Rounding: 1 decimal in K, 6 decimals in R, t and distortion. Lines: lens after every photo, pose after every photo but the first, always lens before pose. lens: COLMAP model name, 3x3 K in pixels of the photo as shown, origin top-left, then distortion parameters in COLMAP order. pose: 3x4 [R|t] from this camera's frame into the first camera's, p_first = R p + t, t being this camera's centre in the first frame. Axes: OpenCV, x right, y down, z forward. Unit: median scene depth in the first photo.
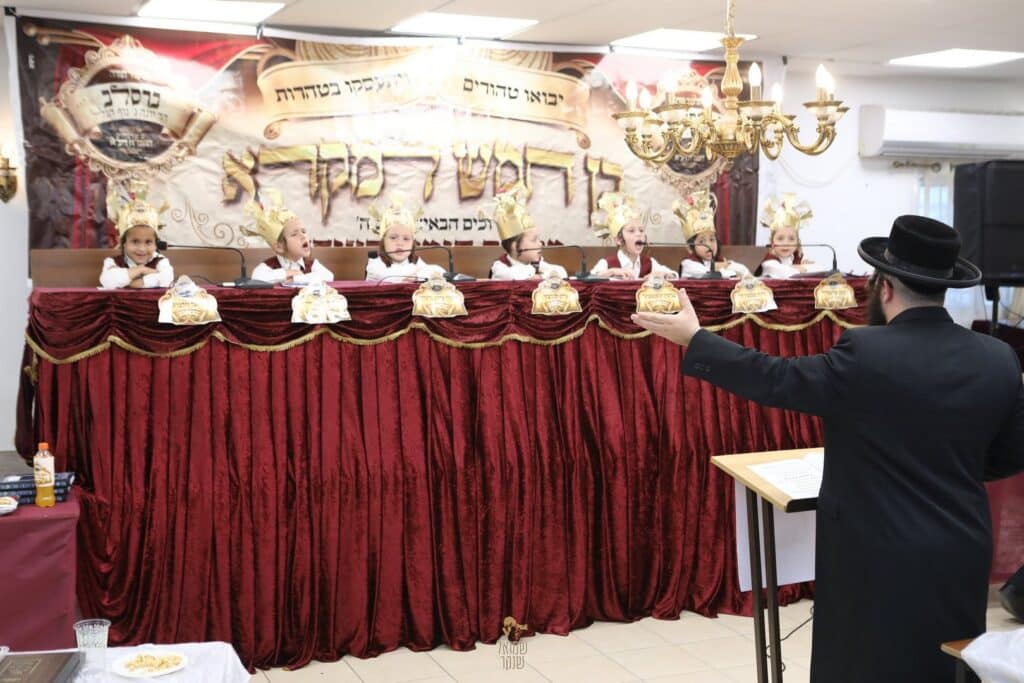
lens RADIAL K [[1298.2, 0, 497.6], [0, 1298.2, 343.0], [0, 0, 1]] dist [-0.015253, 0.000000]
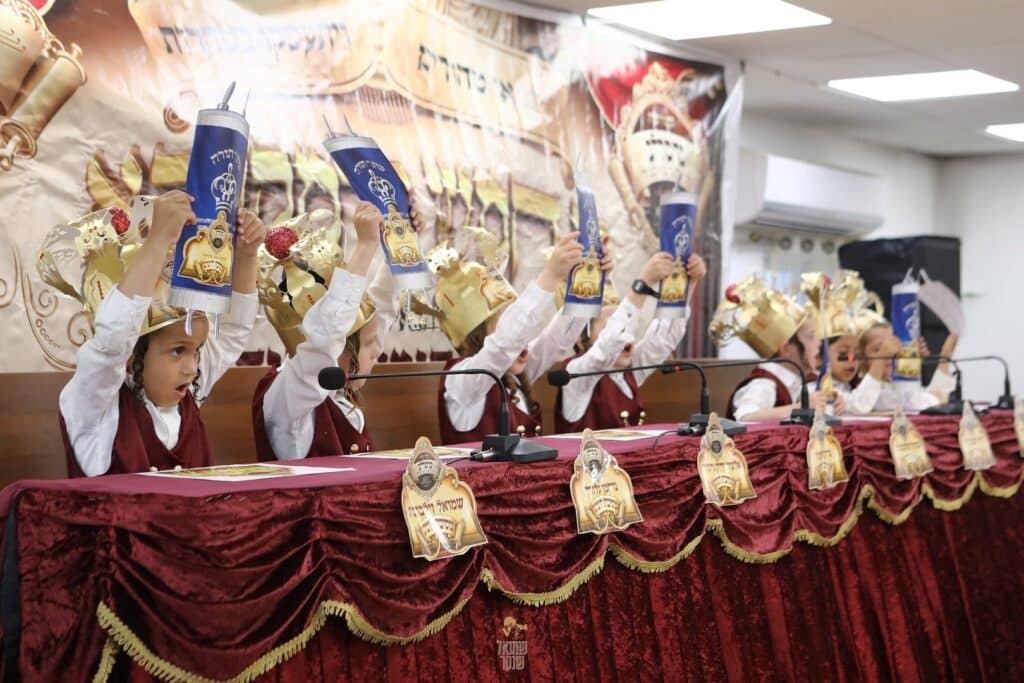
lens RADIAL K [[1781.6, 0, 512.3], [0, 1781.6, 340.8], [0, 0, 1]] dist [0.124938, 0.000000]
pose [[0.826144, 0.001305, 0.563457, -0.428699], [0.045723, 0.996544, -0.069347, -0.033476], [-0.561601, 0.083053, 0.823229, 0.410762]]
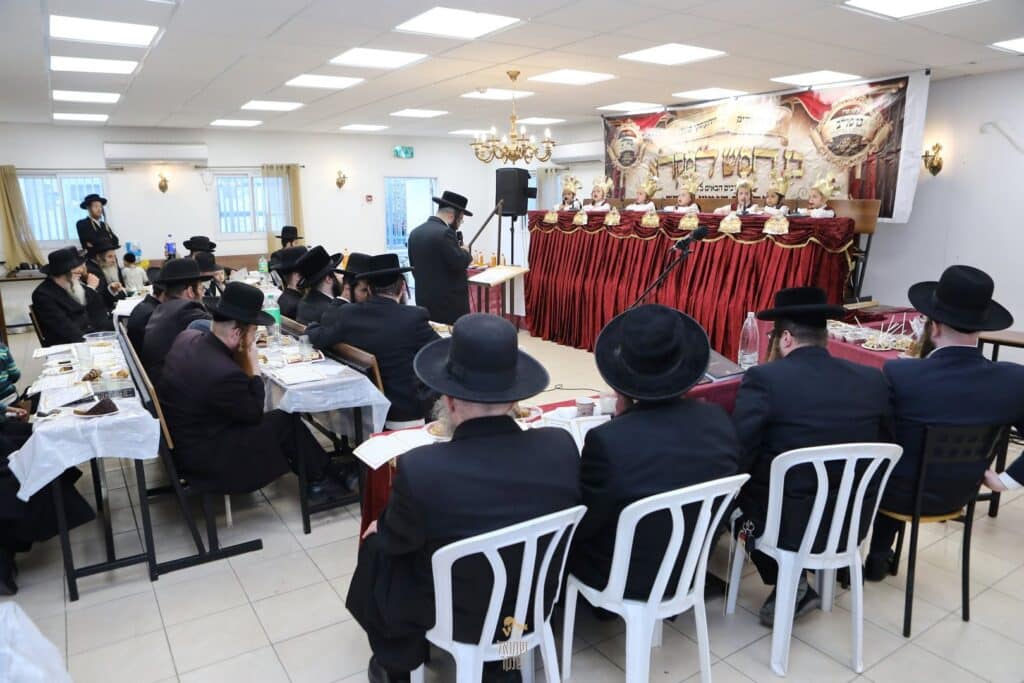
lens RADIAL K [[697.4, 0, 501.9], [0, 697.4, 344.0], [0, 0, 1]] dist [-0.101314, 0.063807]
pose [[0.182067, 0.198399, -0.963062, 1.079573], [-0.080078, 0.979171, 0.186579, -0.024401], [0.980020, 0.043150, 0.194162, 0.463986]]
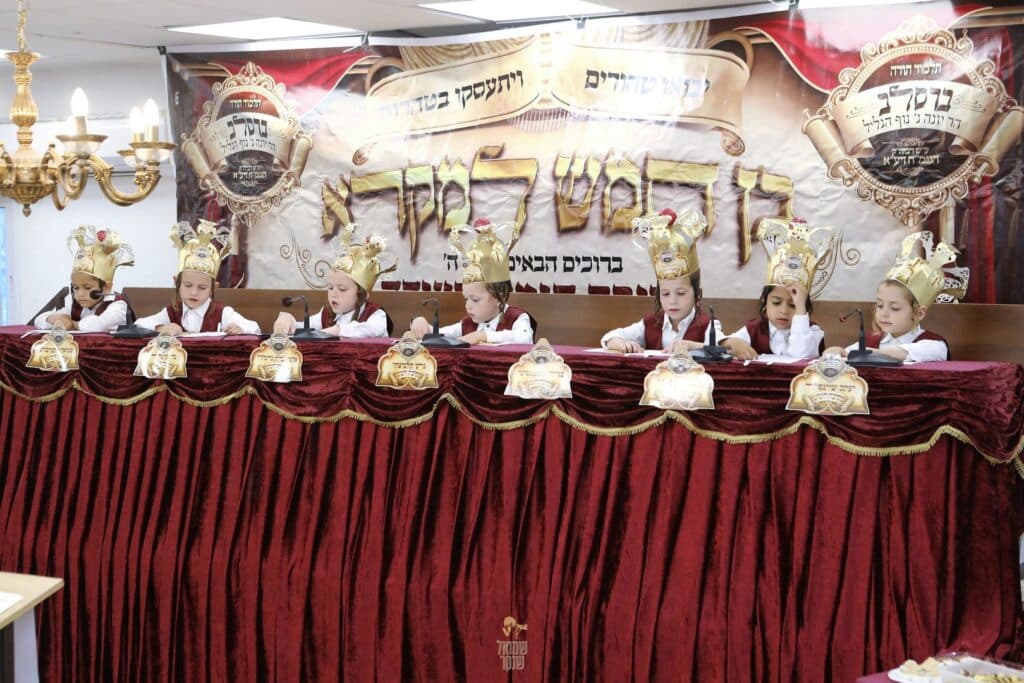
lens RADIAL K [[1674.5, 0, 494.6], [0, 1674.5, 339.8], [0, 0, 1]] dist [0.054868, 0.000000]
pose [[0.594671, 0.050334, -0.802392, 0.776718], [-0.065301, 0.997765, 0.014194, -0.061305], [0.801313, 0.043956, 0.596629, 0.402223]]
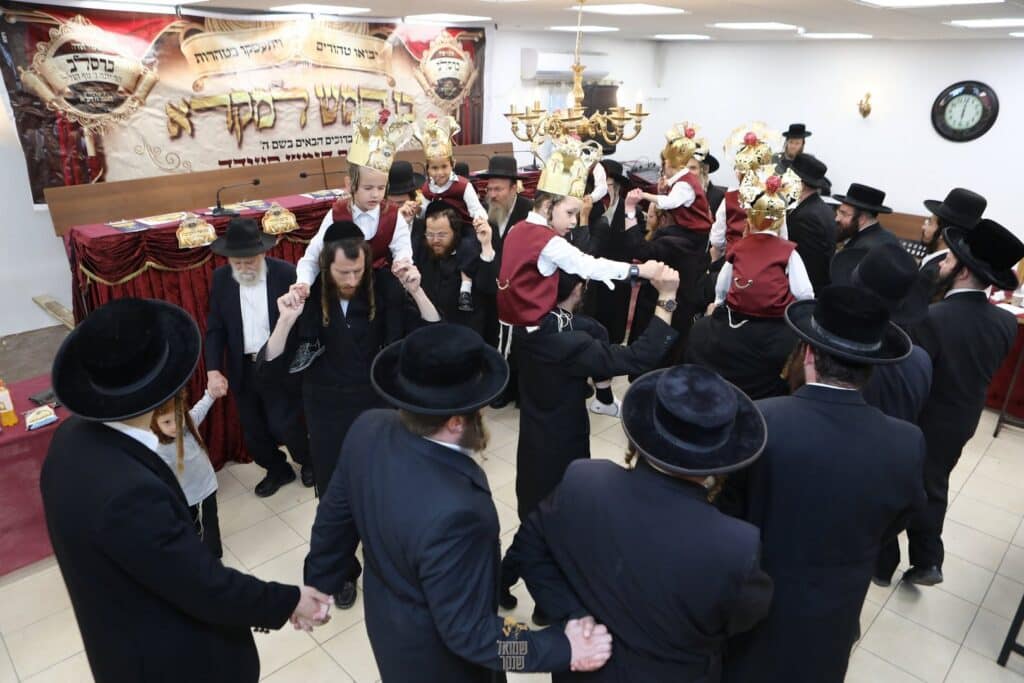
lens RADIAL K [[697.4, 0, 506.0], [0, 697.4, 348.8], [0, 0, 1]] dist [-0.101314, 0.063807]
pose [[0.921074, -0.137651, 0.364246, -0.171192], [0.022614, 0.952763, 0.302871, -0.103748], [-0.388731, -0.270730, 0.880678, 0.119838]]
